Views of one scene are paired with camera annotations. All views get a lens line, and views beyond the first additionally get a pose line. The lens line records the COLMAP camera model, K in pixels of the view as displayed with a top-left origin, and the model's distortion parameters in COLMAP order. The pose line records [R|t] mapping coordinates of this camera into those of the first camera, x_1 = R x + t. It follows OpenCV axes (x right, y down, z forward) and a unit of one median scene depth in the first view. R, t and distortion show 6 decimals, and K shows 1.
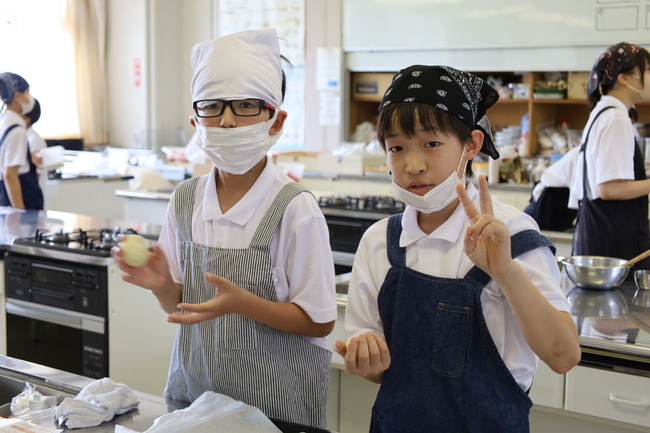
lens RADIAL K [[1106.7, 0, 326.5], [0, 1106.7, 216.9], [0, 0, 1]] dist [0.226219, 0.000000]
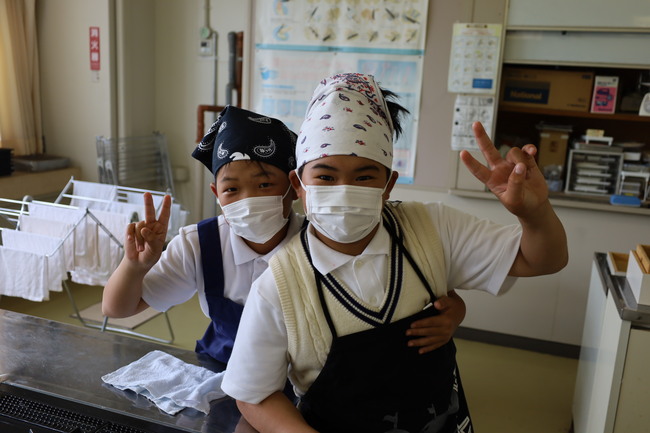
lens RADIAL K [[666.5, 0, 323.0], [0, 666.5, 219.4], [0, 0, 1]] dist [0.016238, 0.000000]
pose [[0.952122, -0.017060, 0.305242, -0.189828], [-0.012273, 0.995504, 0.093923, -0.079294], [-0.305472, -0.093172, 0.947632, 0.674788]]
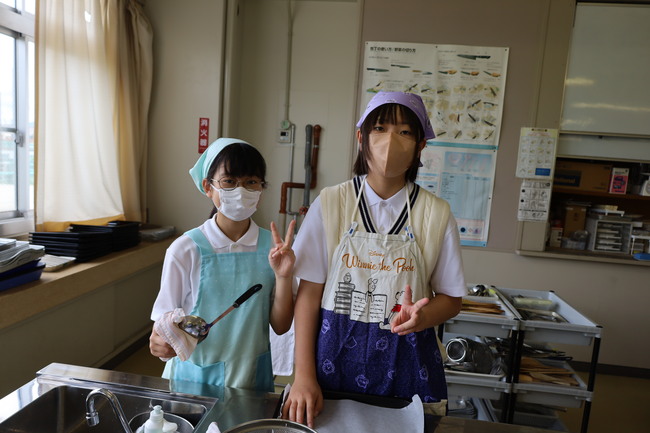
lens RADIAL K [[482.2, 0, 325.7], [0, 482.2, 215.7], [0, 0, 1]] dist [0.003471, 0.002282]
pose [[0.857098, -0.003308, 0.515142, -0.313106], [-0.005629, 0.999860, 0.015787, -0.092551], [-0.515122, -0.016430, 0.856959, 0.779108]]
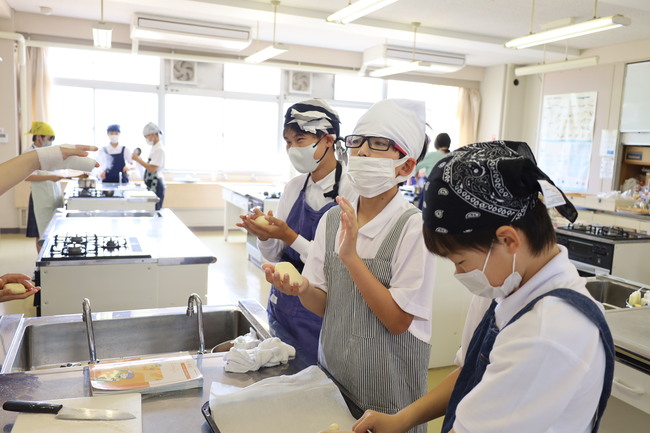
lens RADIAL K [[565.7, 0, 325.7], [0, 565.7, 216.2], [0, 0, 1]] dist [-0.011395, 0.005897]
pose [[0.871516, 0.098393, -0.480394, 0.046983], [-0.100690, 0.994695, 0.021063, -0.006494], [0.479918, 0.030014, 0.876800, 0.110600]]
